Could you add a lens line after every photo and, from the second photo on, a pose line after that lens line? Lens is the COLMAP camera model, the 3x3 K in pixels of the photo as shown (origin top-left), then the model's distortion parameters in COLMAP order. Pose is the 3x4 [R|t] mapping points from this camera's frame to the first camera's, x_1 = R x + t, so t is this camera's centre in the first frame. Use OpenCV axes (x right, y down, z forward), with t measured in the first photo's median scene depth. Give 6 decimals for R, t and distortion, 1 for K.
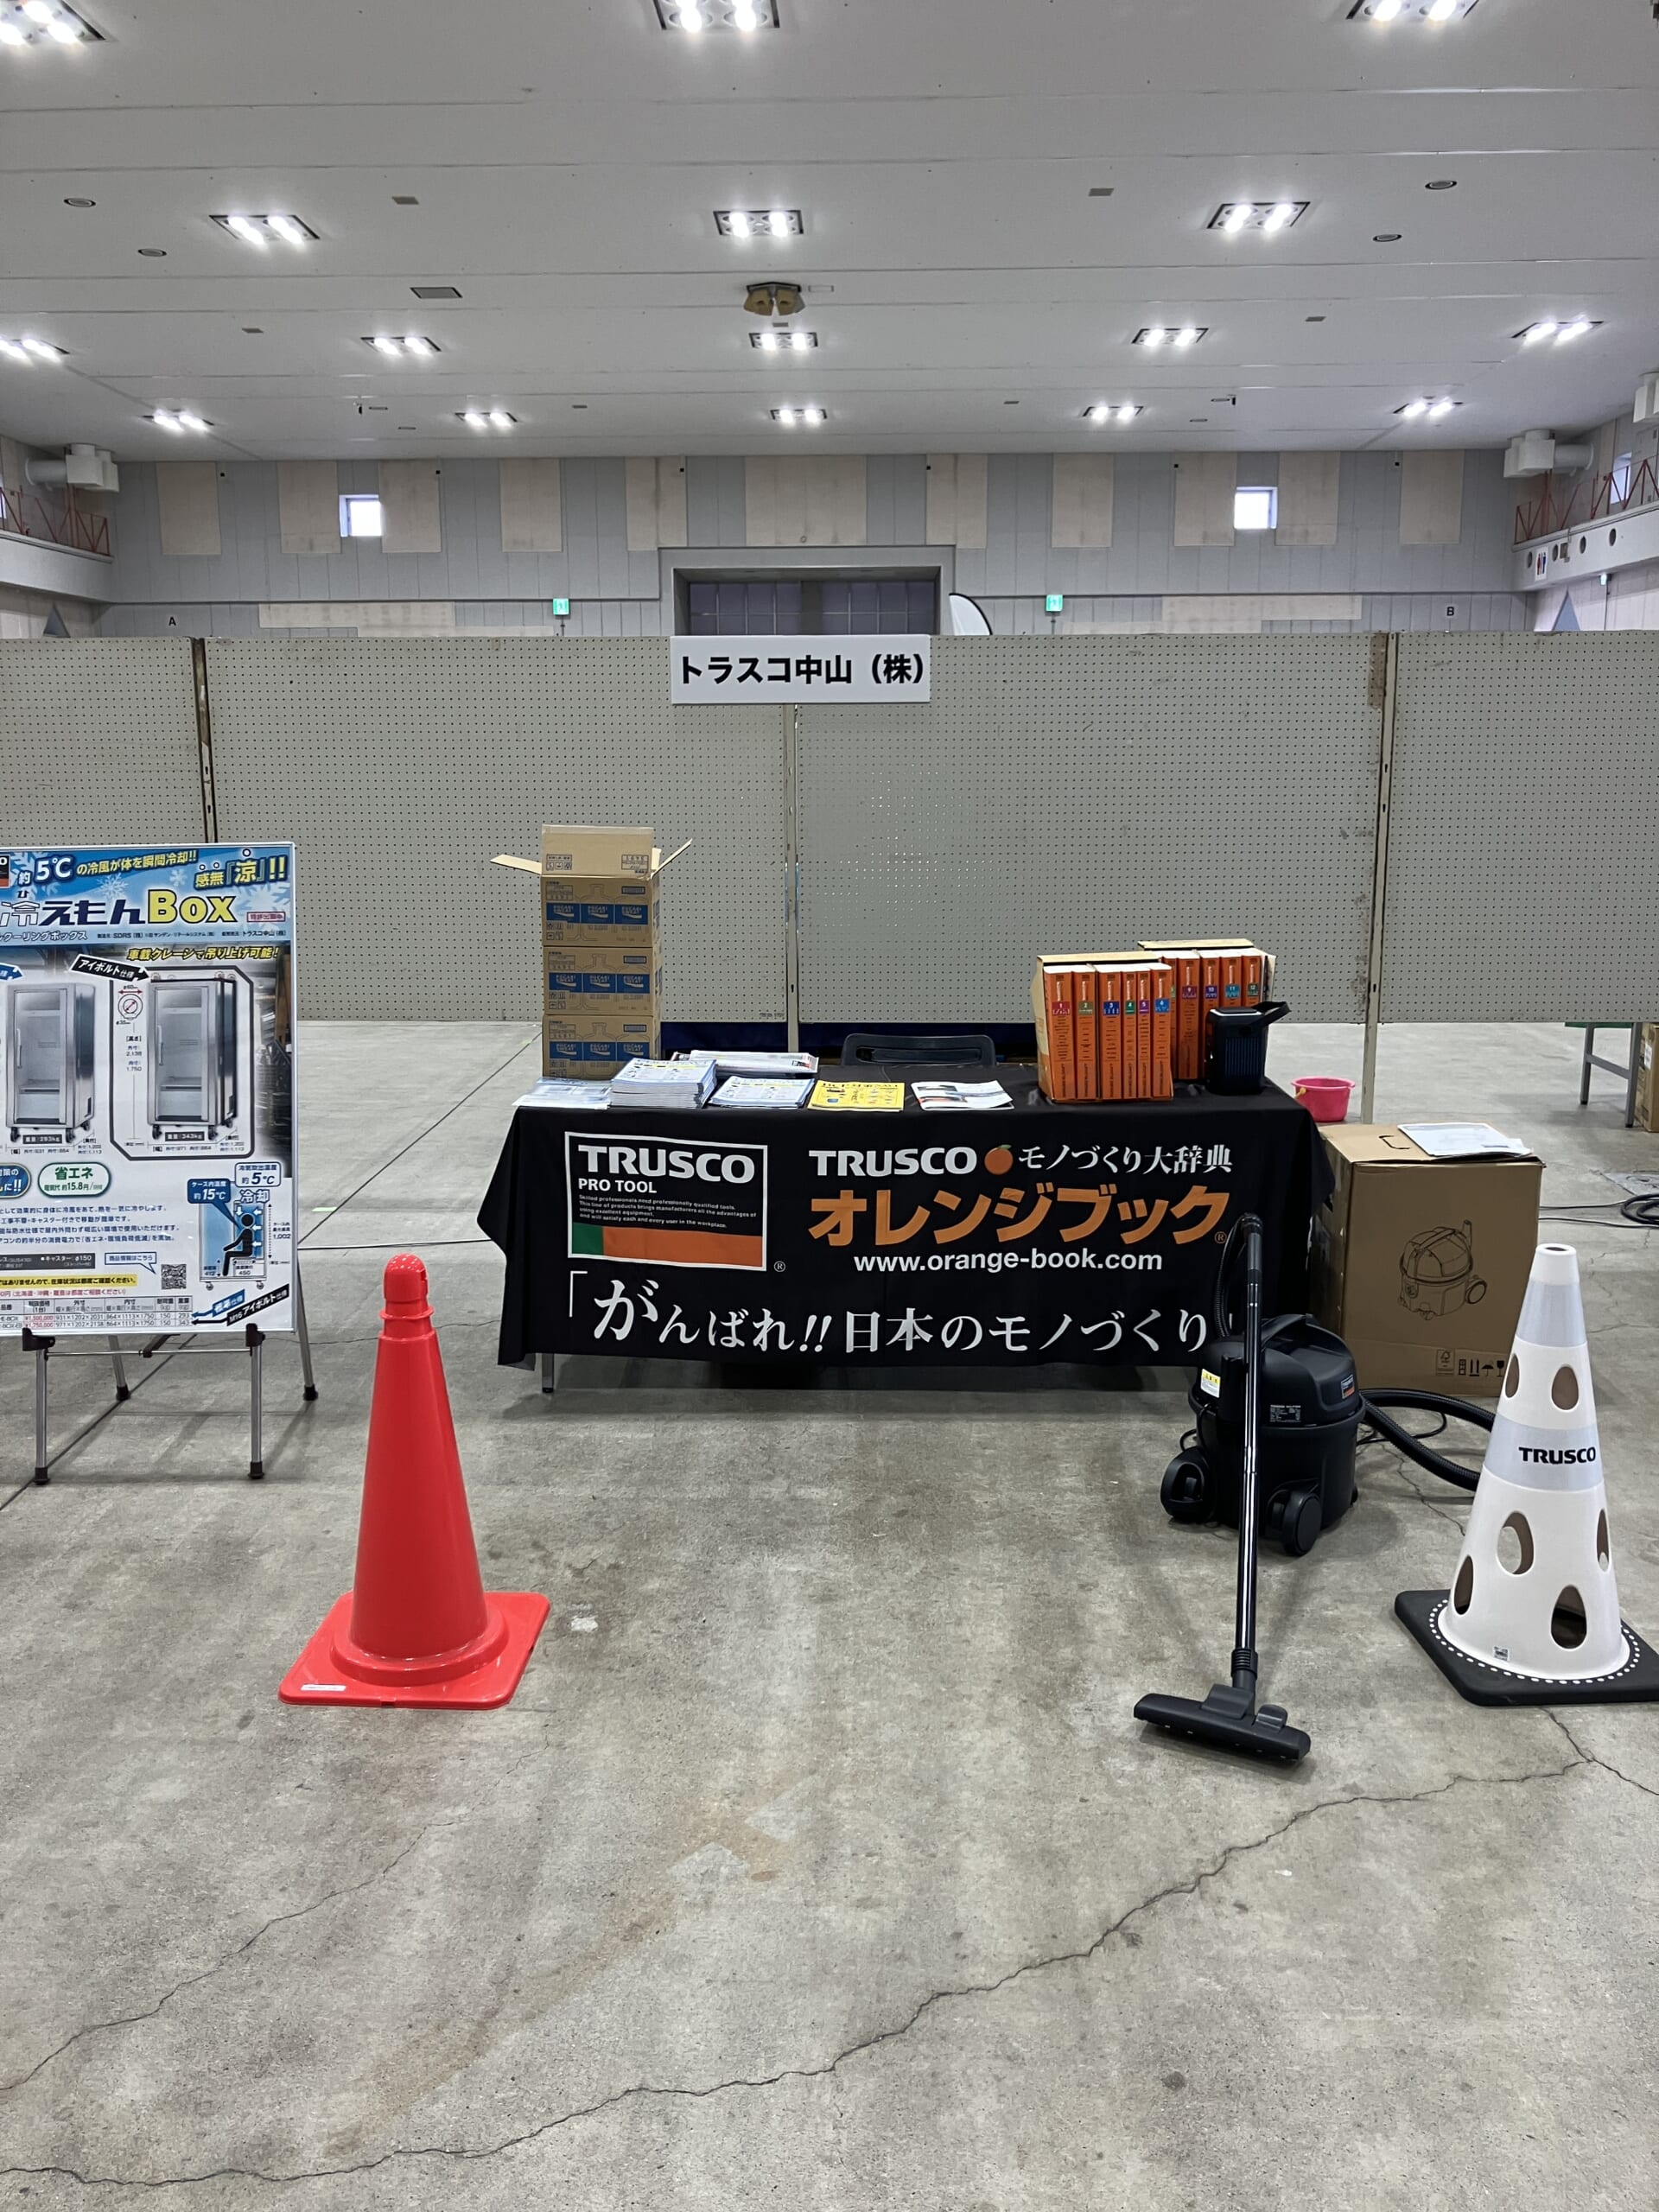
lens RADIAL K [[1819.1, 0, 827.2], [0, 1819.1, 1105.4], [0, 0, 1]] dist [-0.002940, 0.024185]
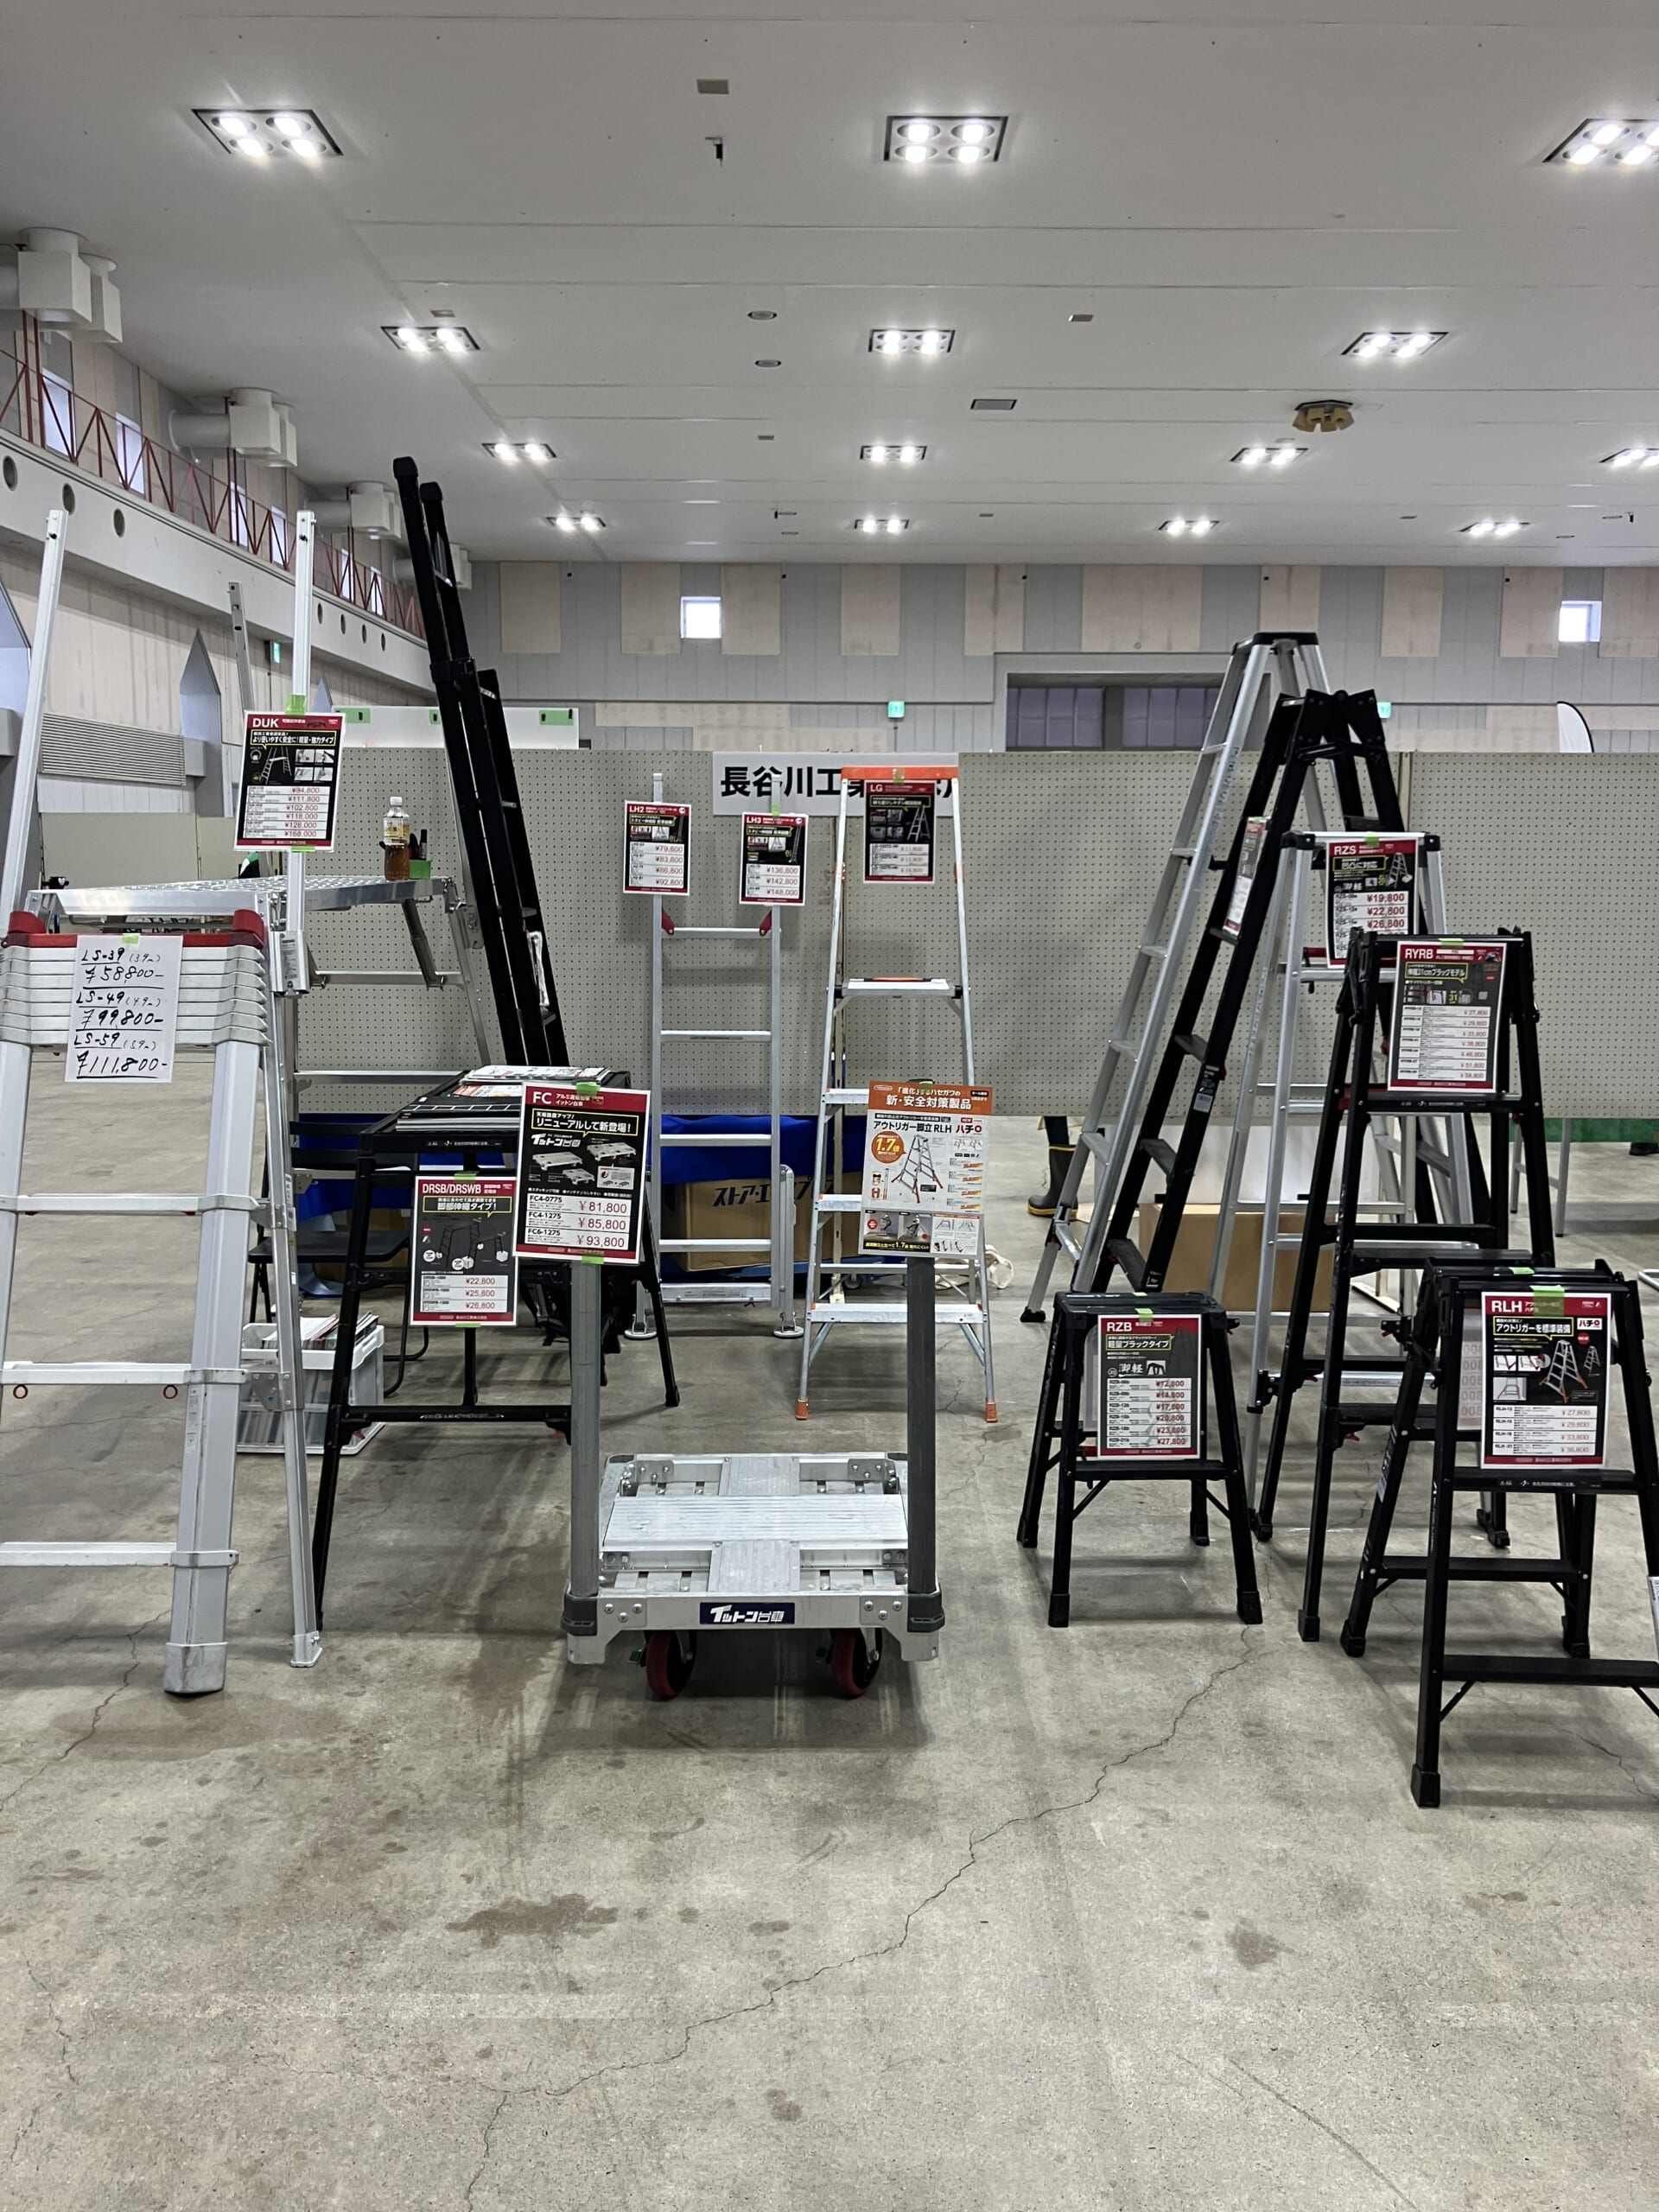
lens RADIAL K [[1819.1, 0, 836.3], [0, 1819.1, 1112.1], [0, 0, 1]] dist [-0.002940, 0.024185]
pose [[0.999393, 0.003980, 0.034604, -0.225613], [-0.002302, 0.998826, -0.048381, -0.002349], [-0.034756, 0.048272, 0.998229, 0.006370]]
